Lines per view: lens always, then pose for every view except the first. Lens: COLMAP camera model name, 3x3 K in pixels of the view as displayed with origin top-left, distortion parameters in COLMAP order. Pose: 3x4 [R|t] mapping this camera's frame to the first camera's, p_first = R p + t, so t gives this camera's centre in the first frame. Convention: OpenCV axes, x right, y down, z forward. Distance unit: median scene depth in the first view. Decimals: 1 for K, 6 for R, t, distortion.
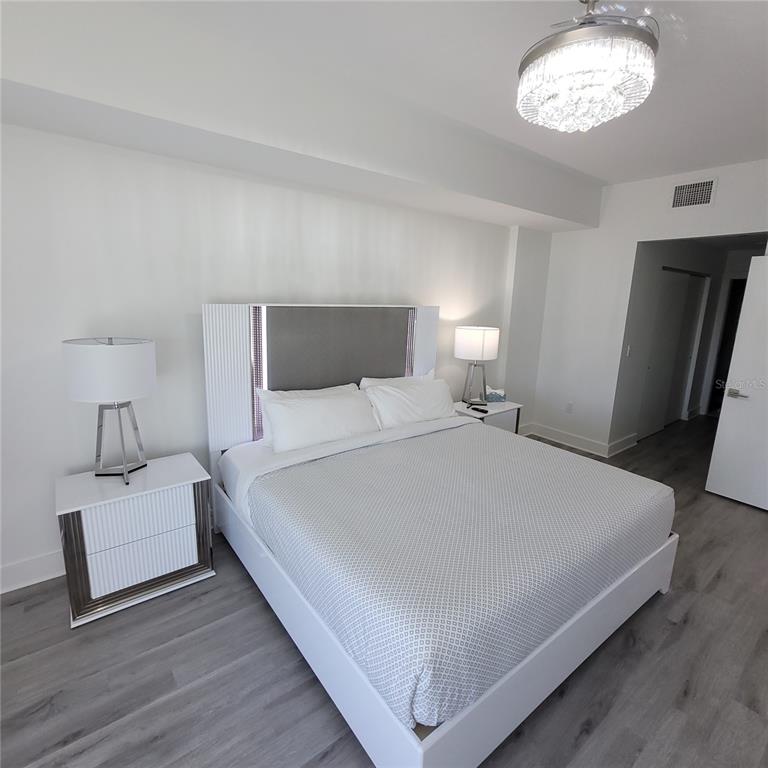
lens RADIAL K [[412.7, 0, 383.9], [0, 412.7, 383.3], [0, 0, 1]] dist [-0.003954, 0.002000]
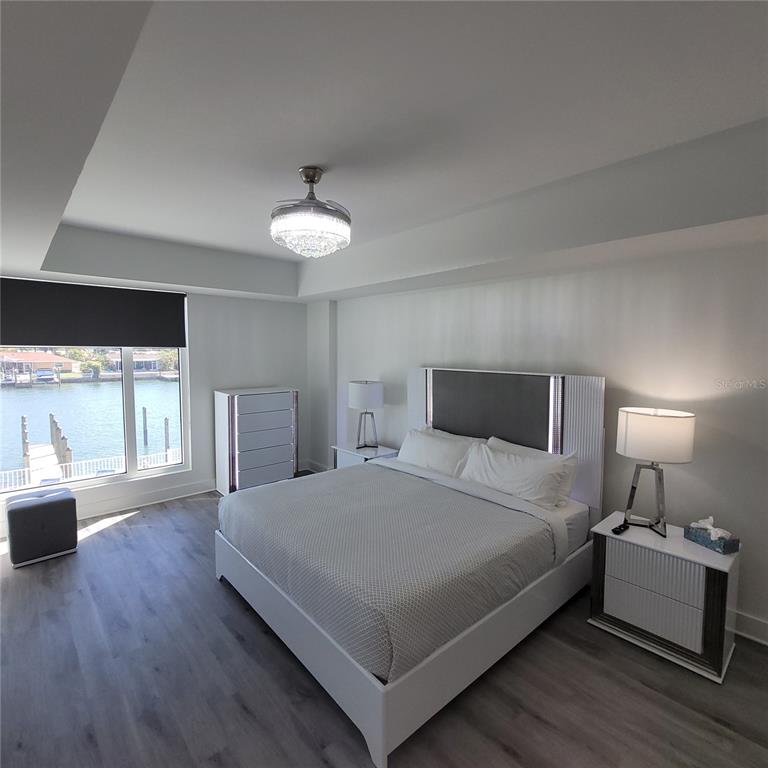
lens RADIAL K [[412.7, 0, 383.9], [0, 412.7, 380.9], [0, 0, 1]] dist [-0.003954, 0.002000]
pose [[0.072801, 0.038918, -0.996587, 1.490610], [-0.209526, 0.977536, 0.022869, -0.179515], [0.975089, 0.207146, 0.079320, 0.887064]]
